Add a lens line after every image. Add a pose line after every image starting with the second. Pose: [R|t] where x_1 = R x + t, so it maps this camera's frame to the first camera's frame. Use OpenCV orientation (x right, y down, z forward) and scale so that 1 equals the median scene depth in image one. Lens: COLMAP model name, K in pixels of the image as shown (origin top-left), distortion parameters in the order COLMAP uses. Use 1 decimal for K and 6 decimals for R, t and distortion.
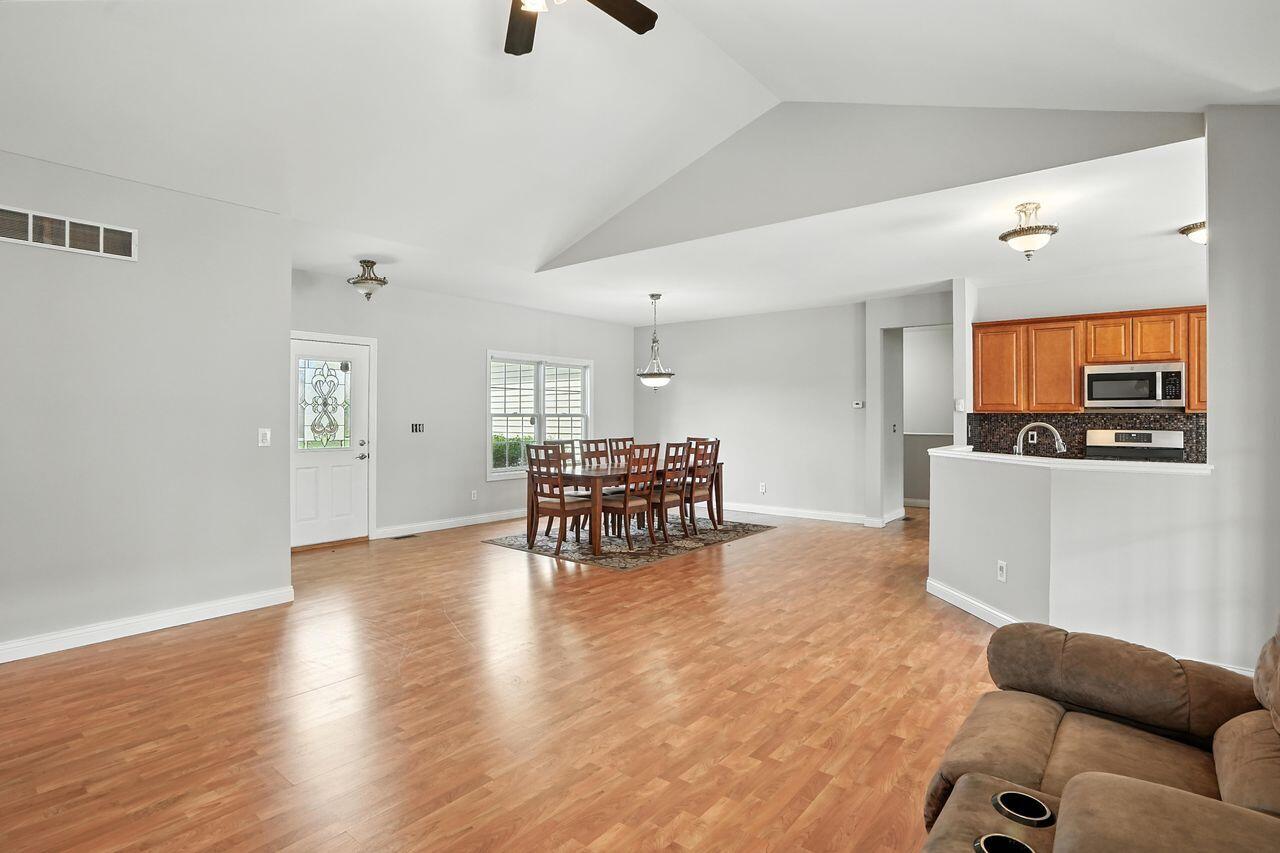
lens RADIAL K [[627.7, 0, 635.9], [0, 627.7, 419.1], [0, 0, 1]] dist [-0.076771, 0.034978]
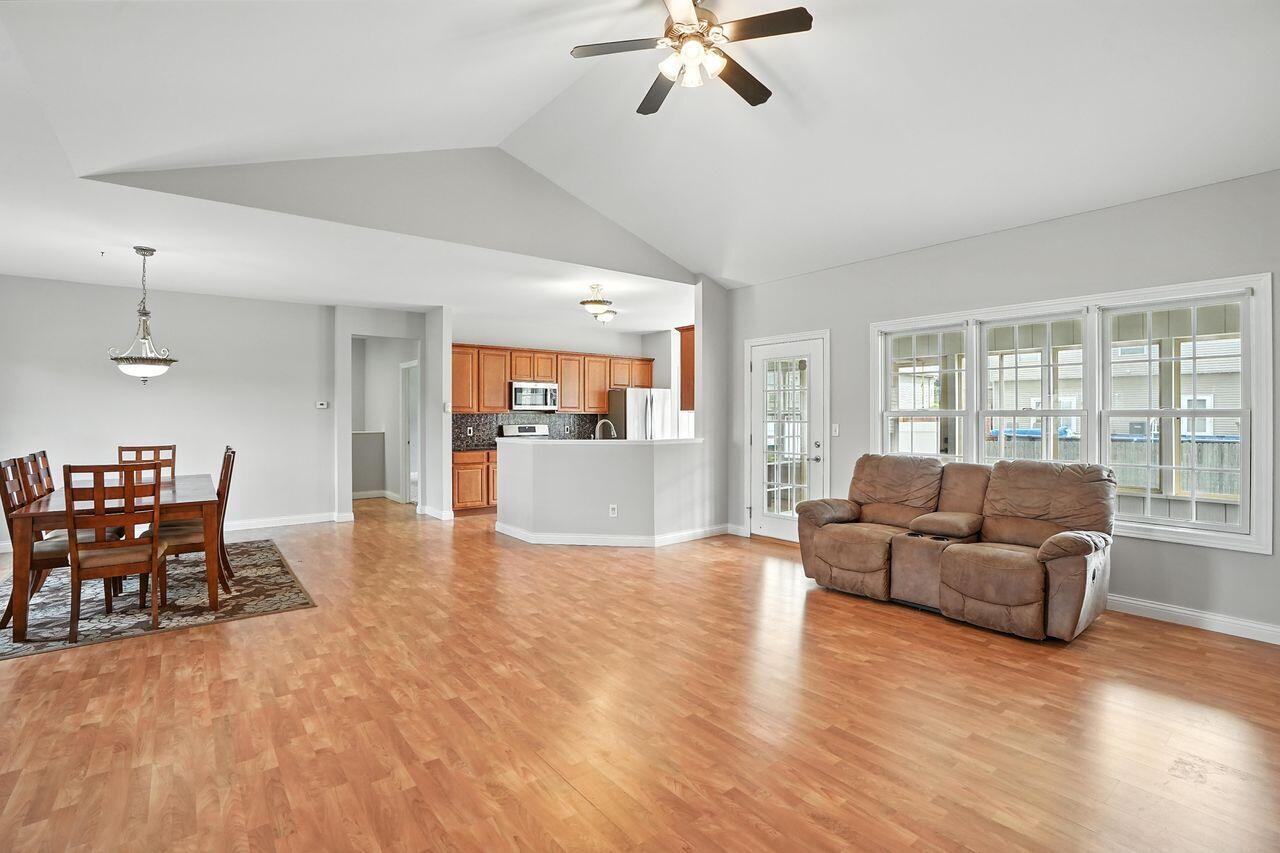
lens RADIAL K [[596.5, 0, 637.3], [0, 596.5, 417.8], [0, 0, 1]] dist [-0.071923, 0.028776]
pose [[0.219329, -0.004703, 0.975640, -0.977853], [0.006291, 0.999974, 0.003406, -0.005119], [-0.975631, 0.005391, 0.219353, 0.612892]]
